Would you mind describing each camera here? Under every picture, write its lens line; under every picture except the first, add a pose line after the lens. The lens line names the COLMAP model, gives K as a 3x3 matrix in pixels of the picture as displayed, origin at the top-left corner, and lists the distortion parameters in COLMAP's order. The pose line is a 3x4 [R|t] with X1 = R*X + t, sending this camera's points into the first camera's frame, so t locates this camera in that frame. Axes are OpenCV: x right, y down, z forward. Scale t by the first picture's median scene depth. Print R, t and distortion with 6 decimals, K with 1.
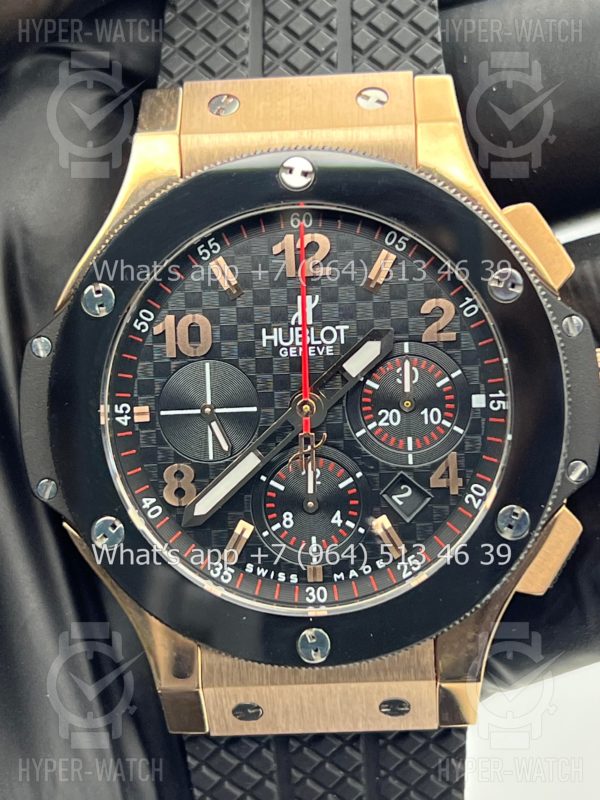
lens RADIAL K [[1875.3, 0, 301.3], [0, 1875.3, 401.6], [0, 0, 1]] dist [0.206033, 0.000000]
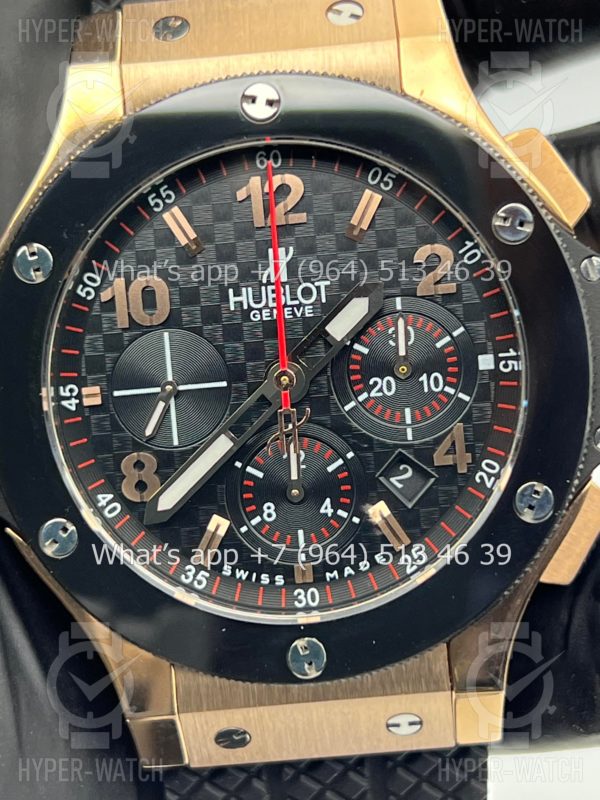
lens RADIAL K [[1875.3, 0, 302.7], [0, 1875.3, 399.2], [0, 0, 1]] dist [0.206033, 0.000000]
pose [[0.998771, -0.046871, 0.016128, -0.003397], [0.046775, 0.998886, 0.006268, 0.007220], [-0.016404, -0.005505, 0.999850, 0.147306]]
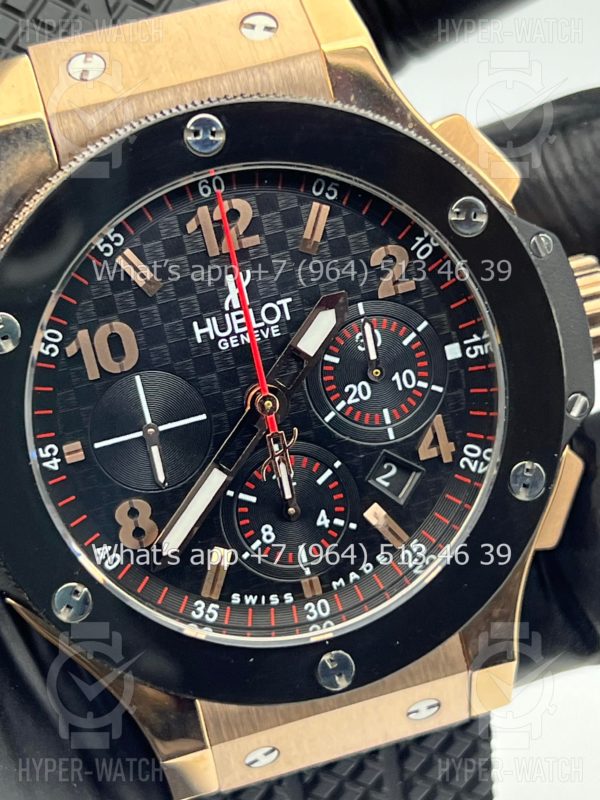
lens RADIAL K [[1875.3, 0, 296.6], [0, 1875.3, 403.1], [0, 0, 1]] dist [0.206033, 0.000000]
pose [[0.956635, -0.221326, 0.189376, -0.144225], [0.204789, 0.973362, 0.103088, -0.081103], [-0.207147, -0.059835, 0.976478, 0.163589]]
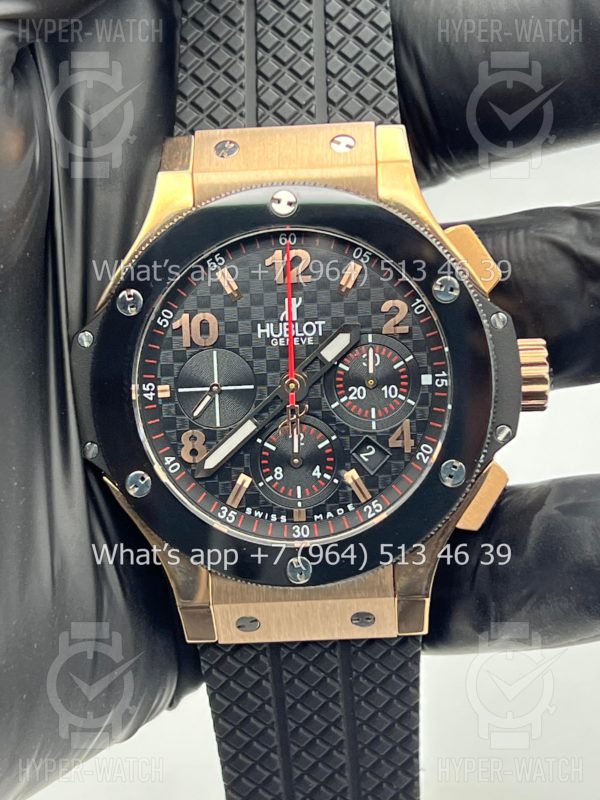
lens RADIAL K [[1875.3, 0, 298.7], [0, 1875.3, 399.1], [0, 0, 1]] dist [0.206033, 0.000000]
pose [[0.999985, -0.005450, 0.000192, 0.006712], [0.005449, 0.999977, 0.003928, 0.007486], [-0.000214, -0.003927, 0.999992, -0.280276]]
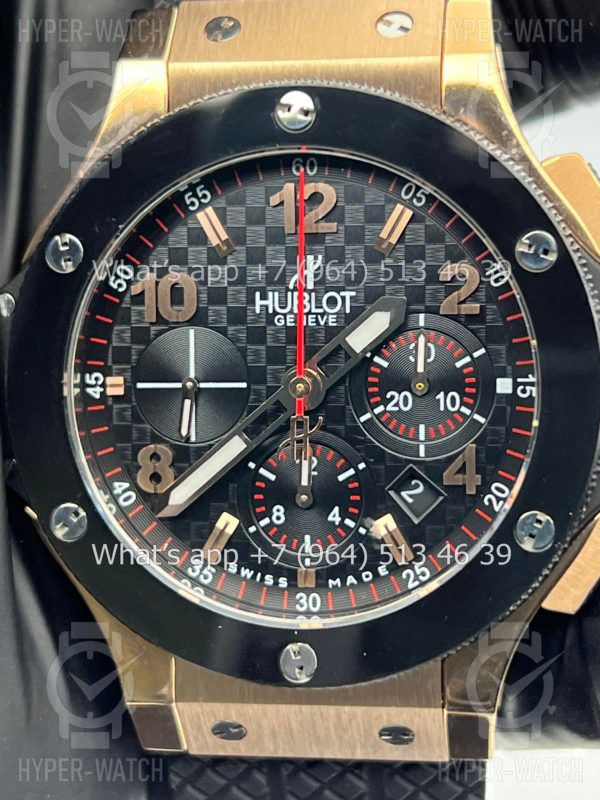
lens RADIAL K [[1875.3, 0, 305.1], [0, 1875.3, 397.1], [0, 0, 1]] dist [0.206033, 0.000000]
pose [[0.994760, 0.037370, -0.095163, 0.085450], [-0.033860, 0.998695, 0.038233, -0.024494], [0.096467, -0.034810, 0.994727, 0.144246]]
